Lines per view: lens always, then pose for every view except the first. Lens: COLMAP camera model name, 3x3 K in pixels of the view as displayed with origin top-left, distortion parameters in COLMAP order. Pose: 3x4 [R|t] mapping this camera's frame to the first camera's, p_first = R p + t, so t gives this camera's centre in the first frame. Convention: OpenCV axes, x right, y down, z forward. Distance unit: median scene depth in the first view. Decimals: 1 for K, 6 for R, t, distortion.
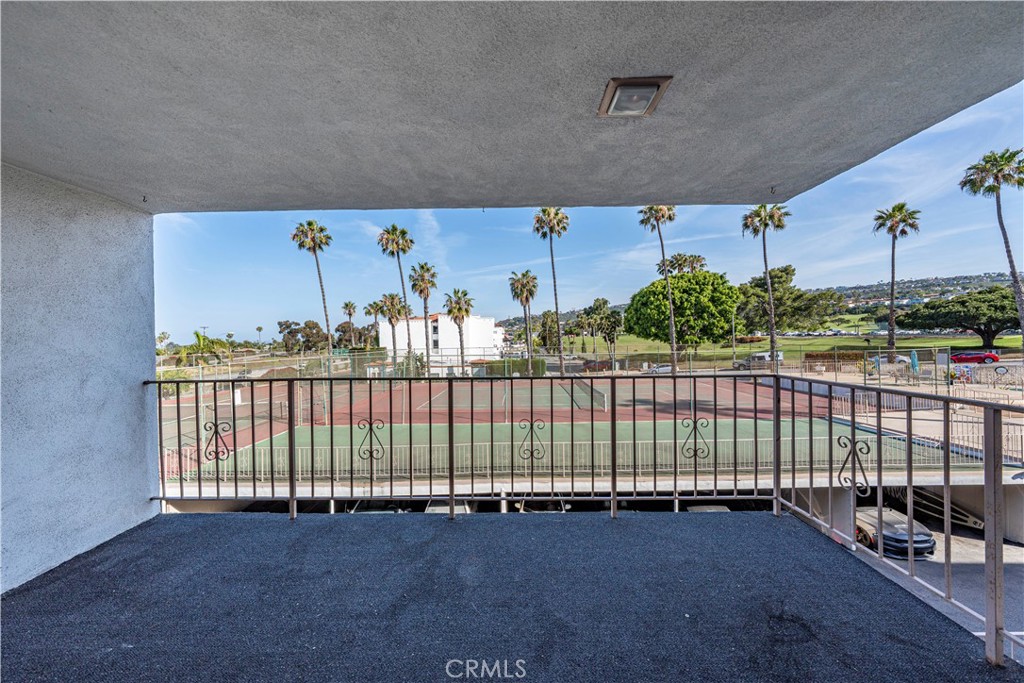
lens RADIAL K [[361.5, 0, 512.0], [0, 361.5, 341.5], [0, 0, 1]] dist [0.006059, -0.000014]
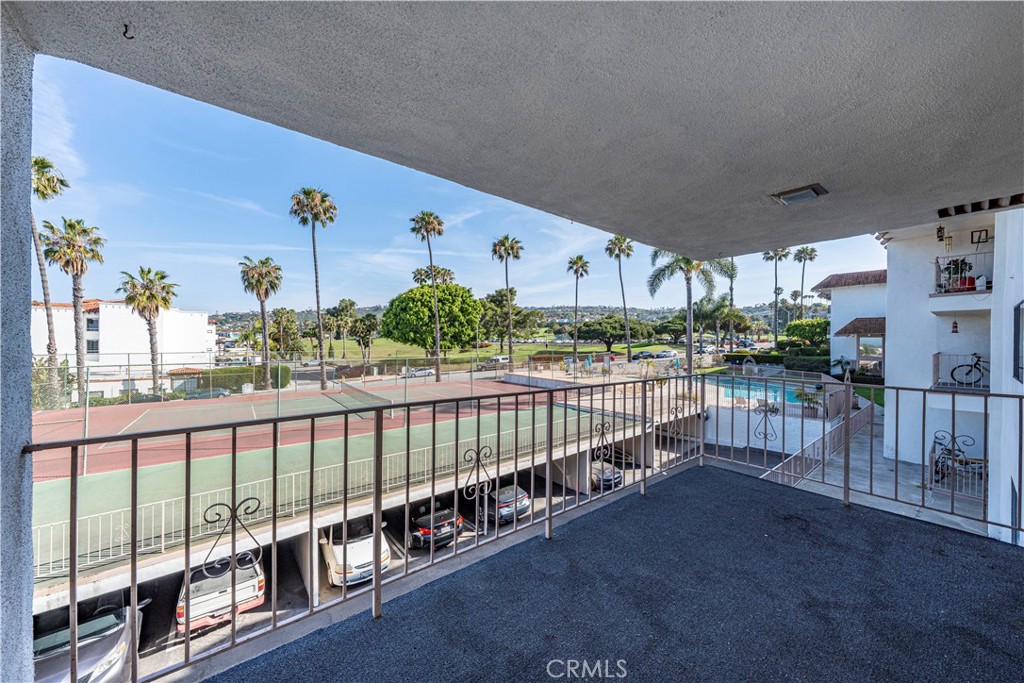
lens RADIAL K [[362.7, 0, 512.0], [0, 362.7, 341.5], [0, 0, 1]] dist [-0.001636, -0.000079]
pose [[0.776521, 0.018566, 0.629818, -0.040982], [-0.011326, 0.999816, -0.015510, -0.000556], [-0.629989, 0.004911, 0.776588, 0.015476]]
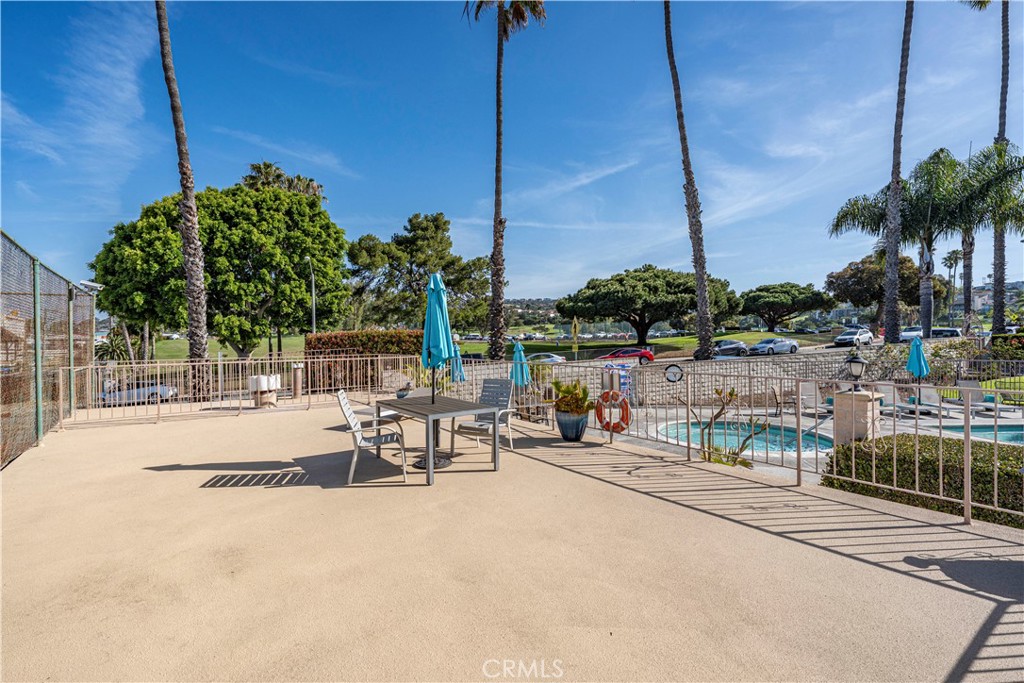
lens RADIAL K [[468.6, 0, 512.0], [0, 468.6, 341.5], [0, 0, 1]] dist [0.000222, -0.000392]
pose [[0.792172, 0.020108, 0.609967, 0.418874], [-0.006098, 0.999668, -0.025037, 0.028240], [-0.610268, 0.016114, 0.792031, 0.333338]]
